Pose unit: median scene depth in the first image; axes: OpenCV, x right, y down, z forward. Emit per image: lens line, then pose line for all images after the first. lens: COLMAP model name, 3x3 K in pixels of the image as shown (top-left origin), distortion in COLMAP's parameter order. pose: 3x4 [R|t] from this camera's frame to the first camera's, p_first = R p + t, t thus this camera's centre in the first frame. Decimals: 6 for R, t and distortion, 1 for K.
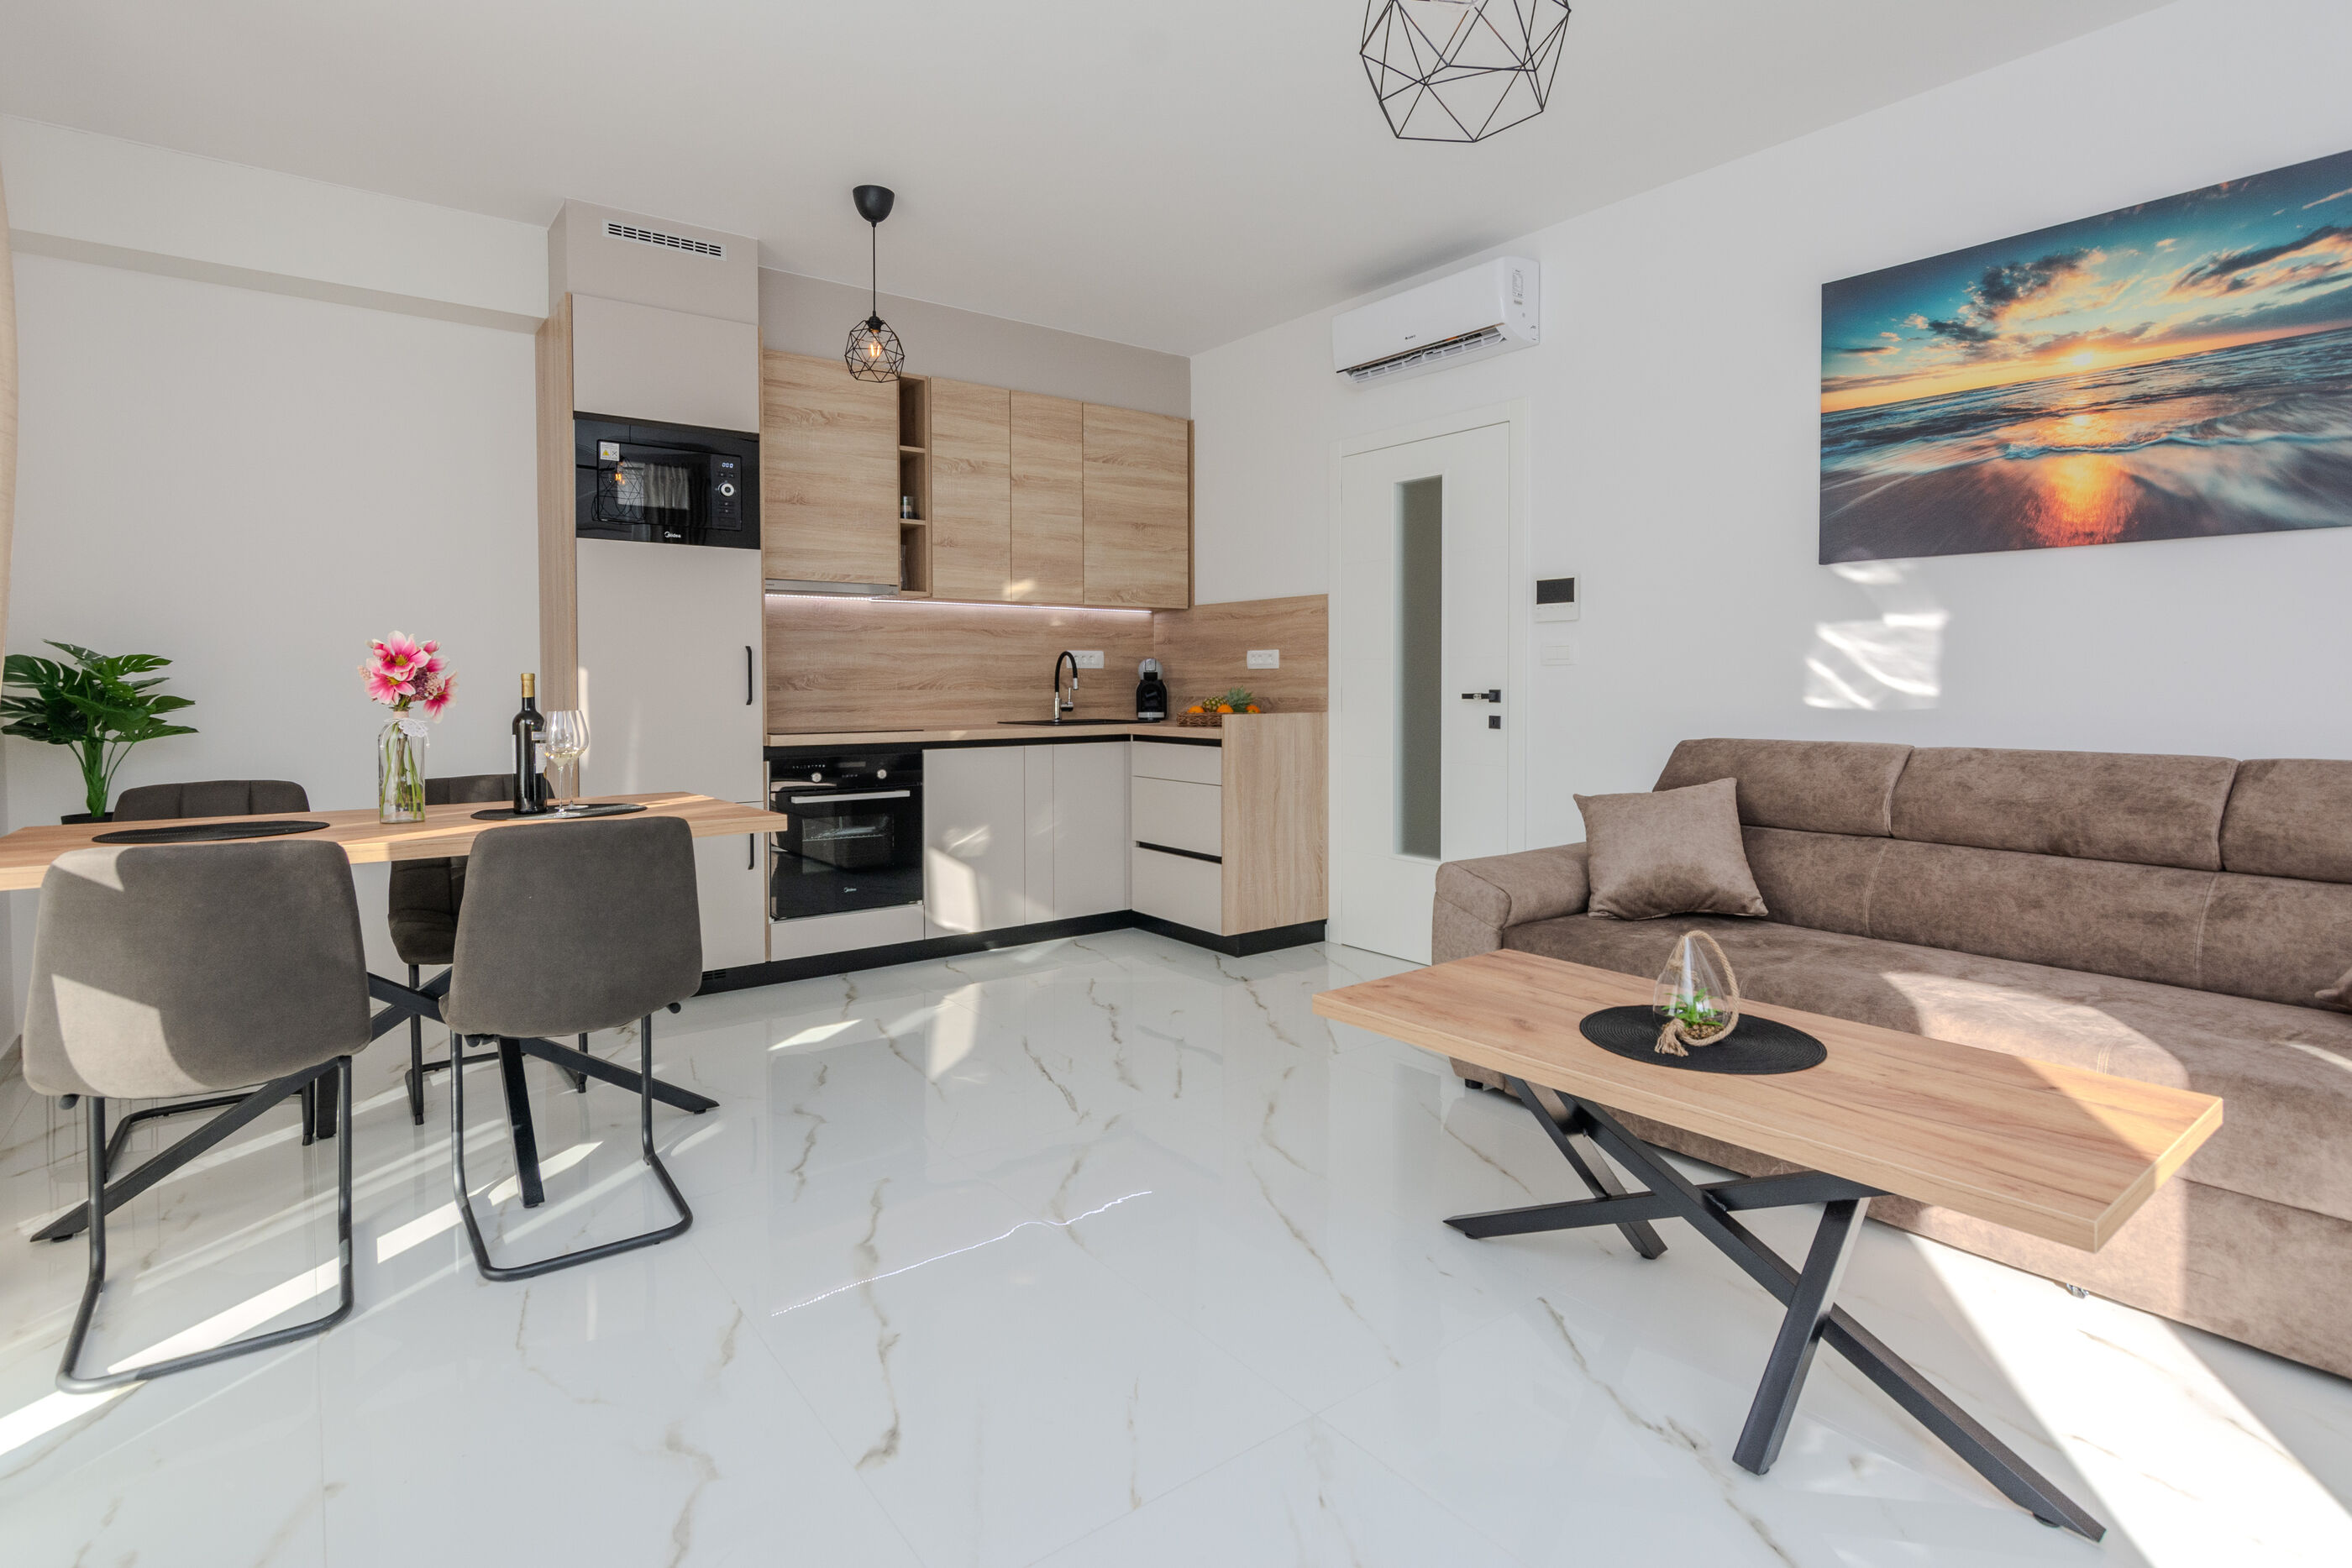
lens RADIAL K [[1156.9, 0, 1188.7], [0, 1156.9, 693.7], [0, 0, 1]] dist [-0.001689, -0.000698]
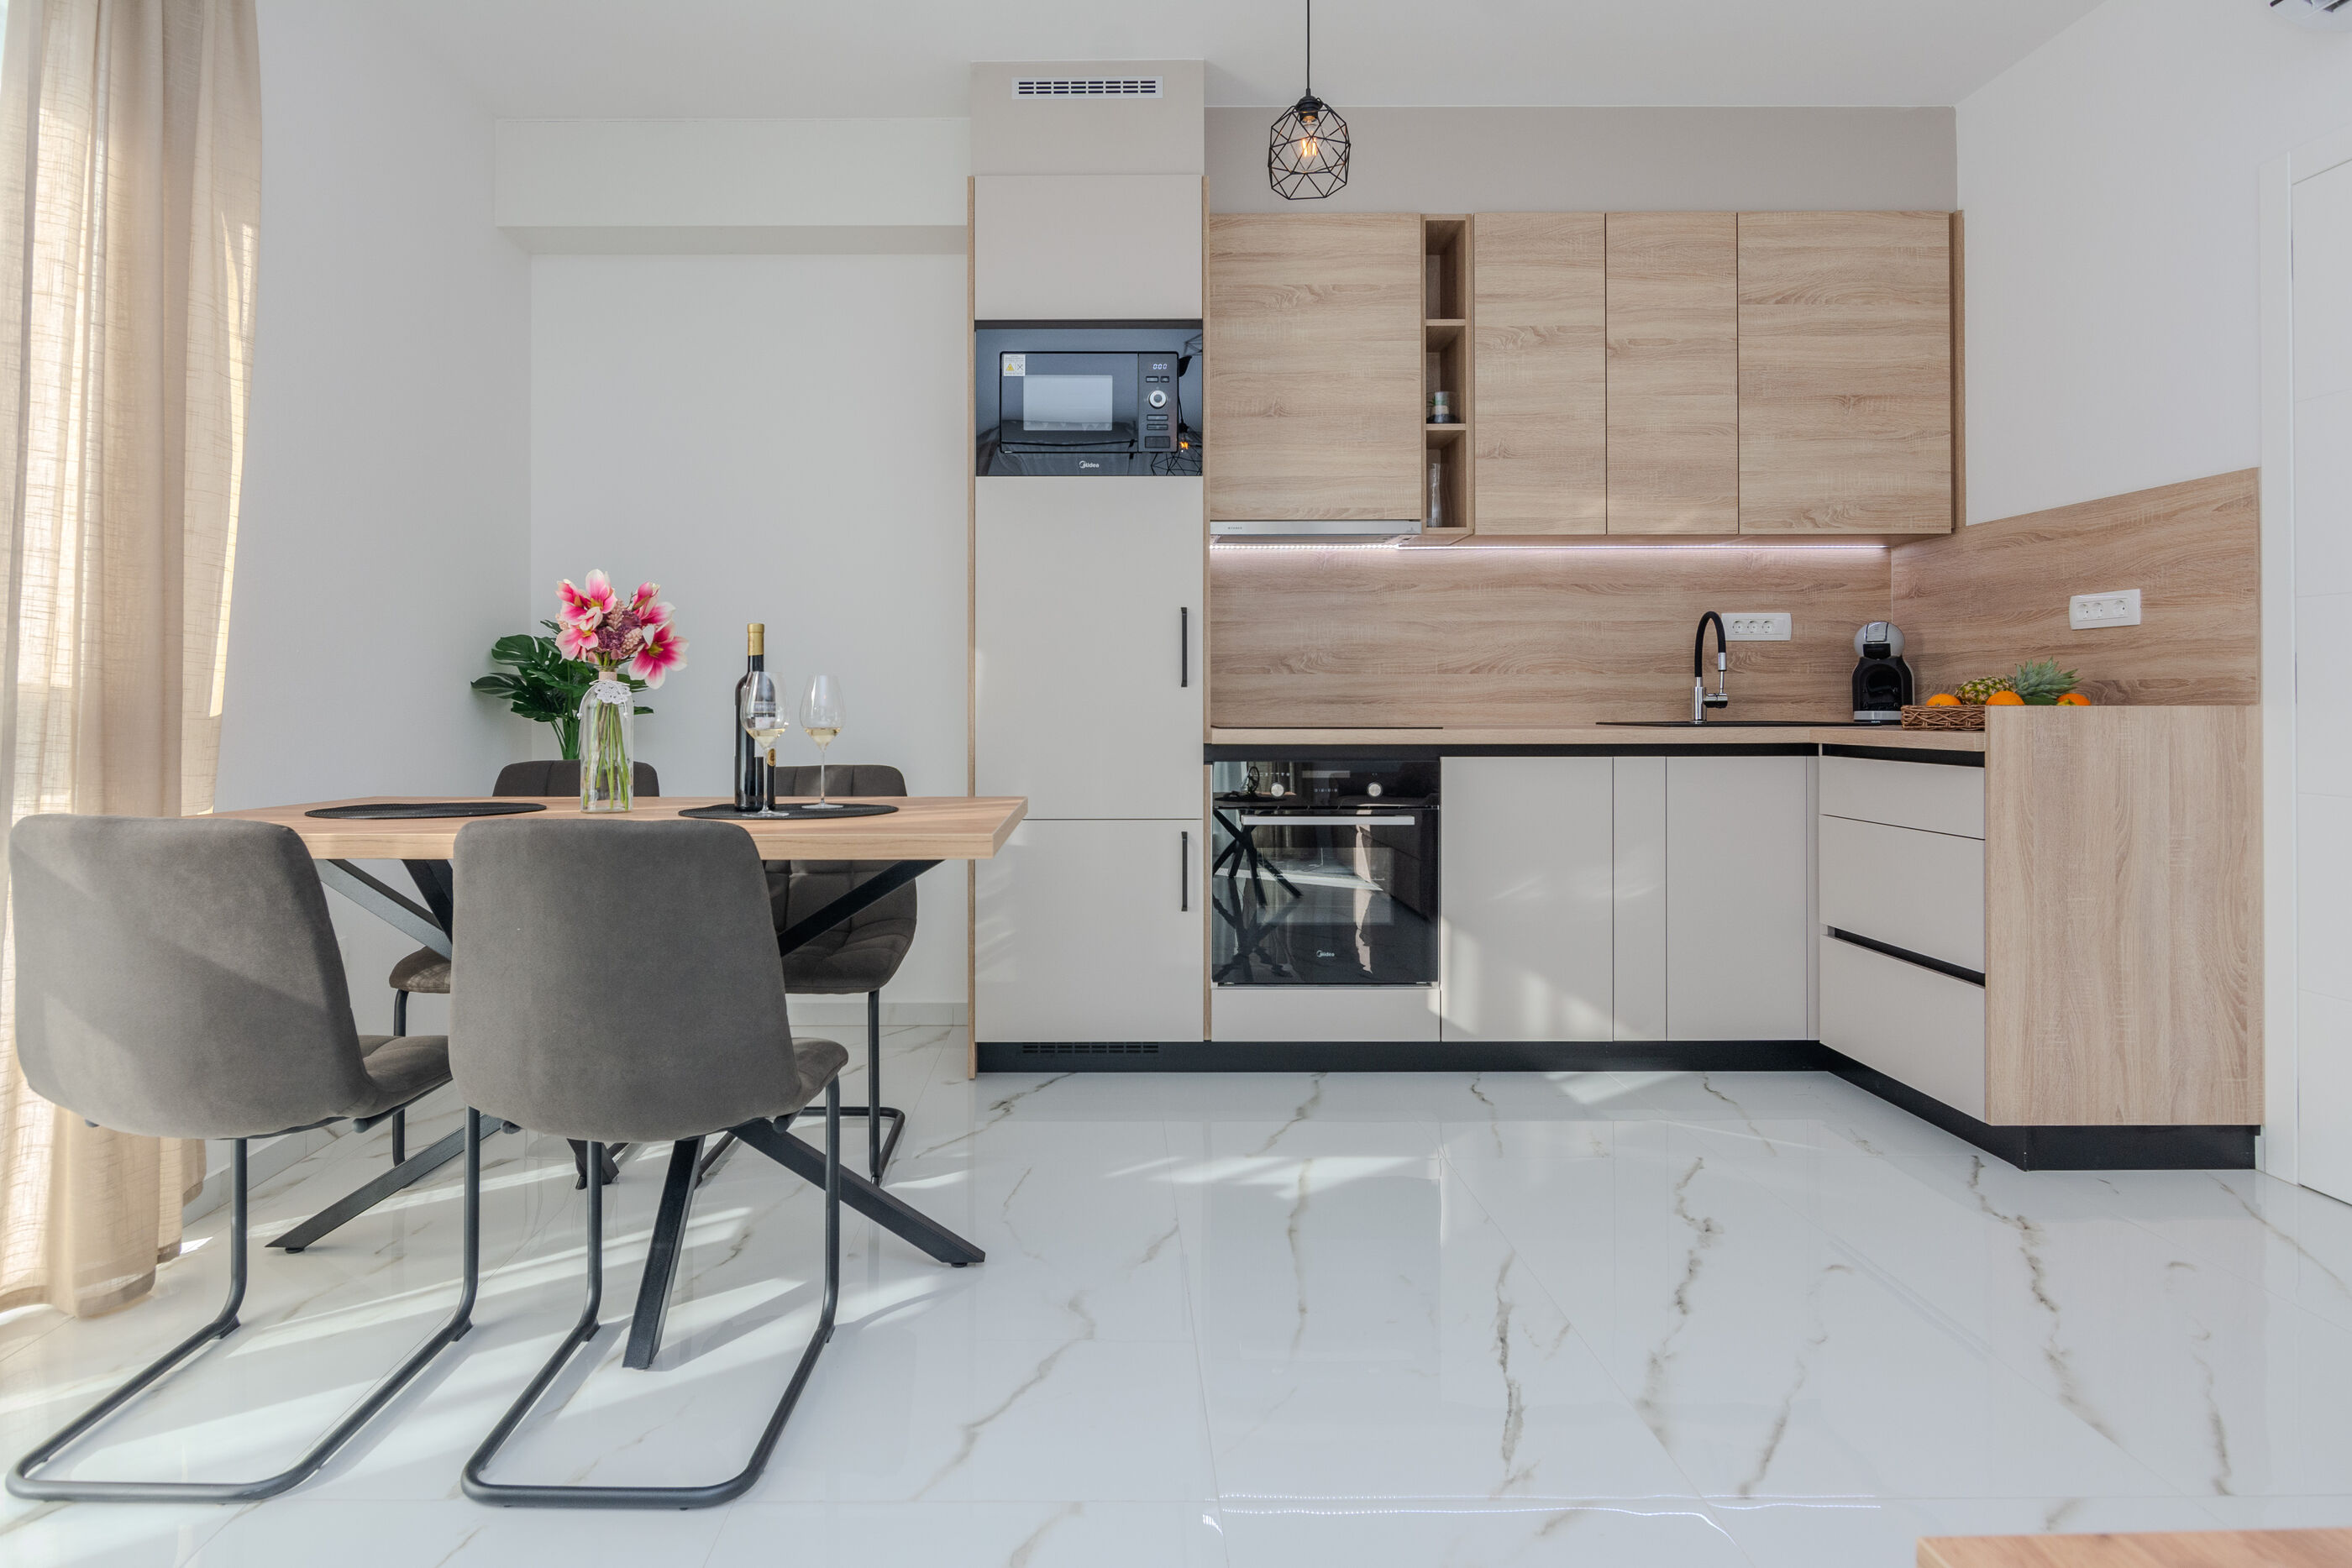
lens RADIAL K [[1281.0, 0, 1099.5], [0, 1281.0, 693.5], [0, 0, 1]] dist [-0.003485, -0.000732]
pose [[0.790075, -0.004895, -0.612990, 0.064219], [-0.004833, 0.999887, -0.014214, 0.021524], [0.612991, 0.014193, 0.789963, 0.270559]]
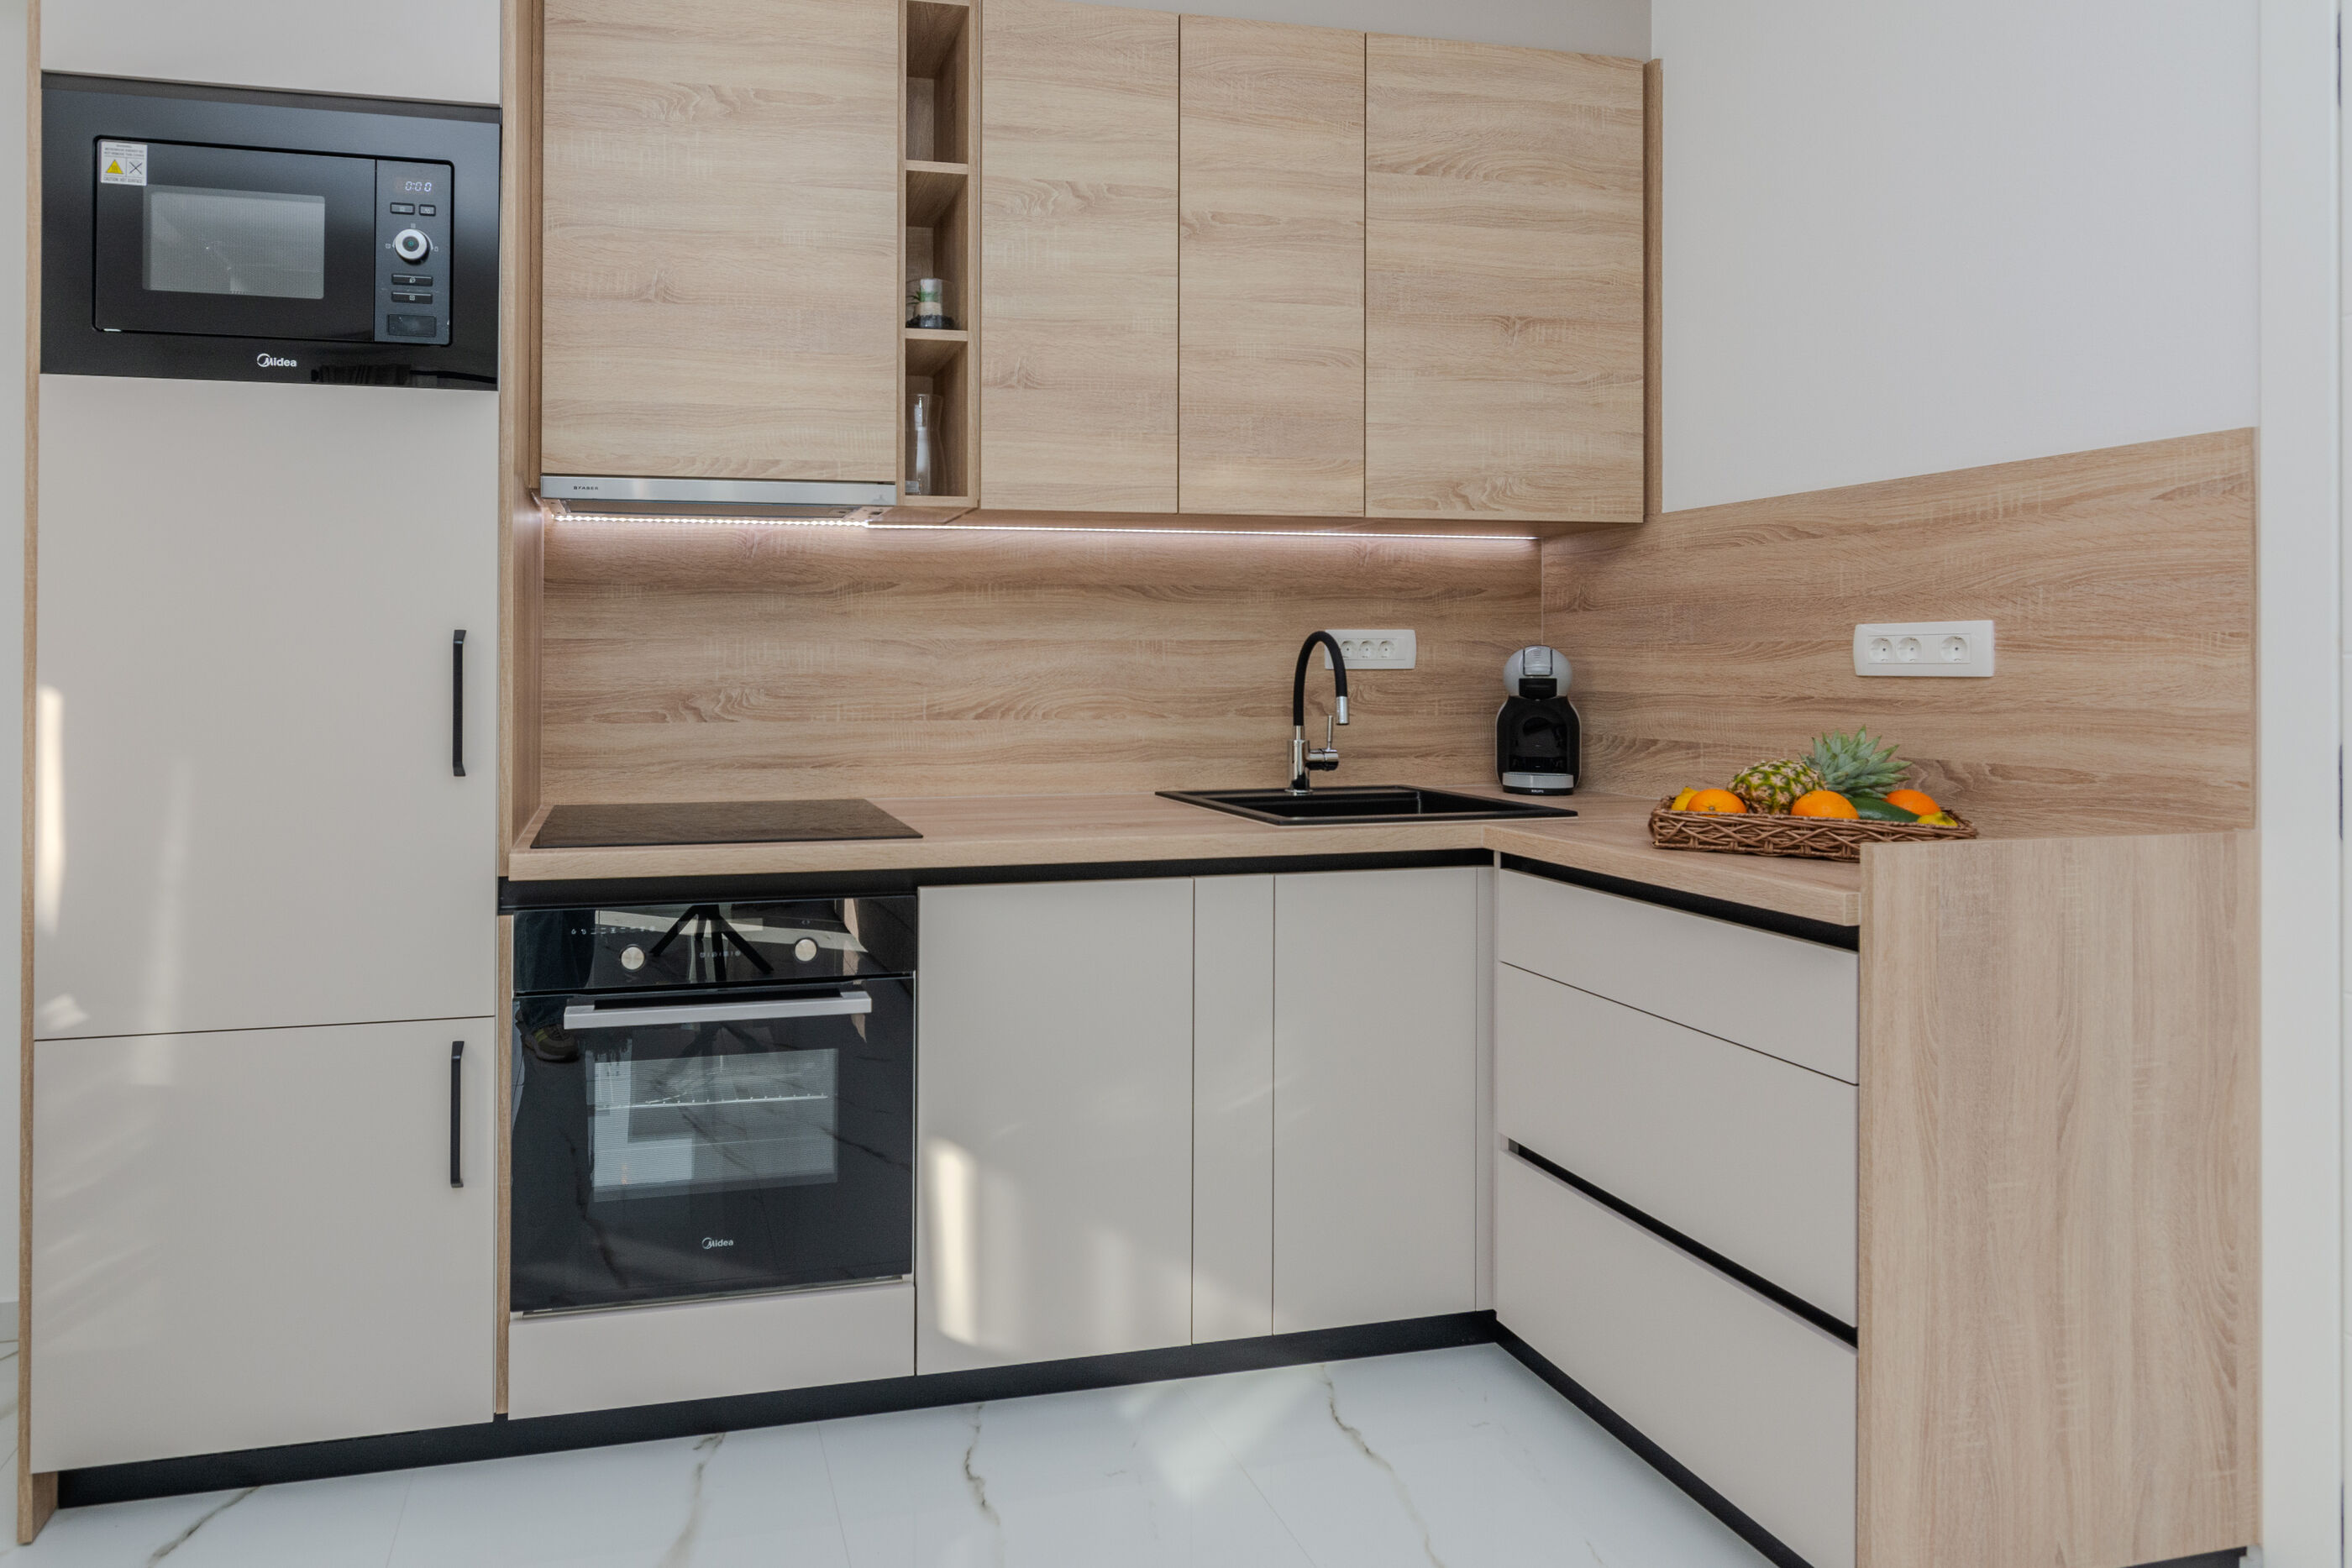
lens RADIAL K [[1244.6, 0, 864.0], [0, 1244.6, 673.8], [0, 0, 1]] dist [0.001151, -0.000167]
pose [[0.884953, 0.005625, -0.465646, -0.045571], [-0.005774, 0.999983, 0.001106, -0.022652], [0.465644, 0.001710, 0.884970, 0.571000]]
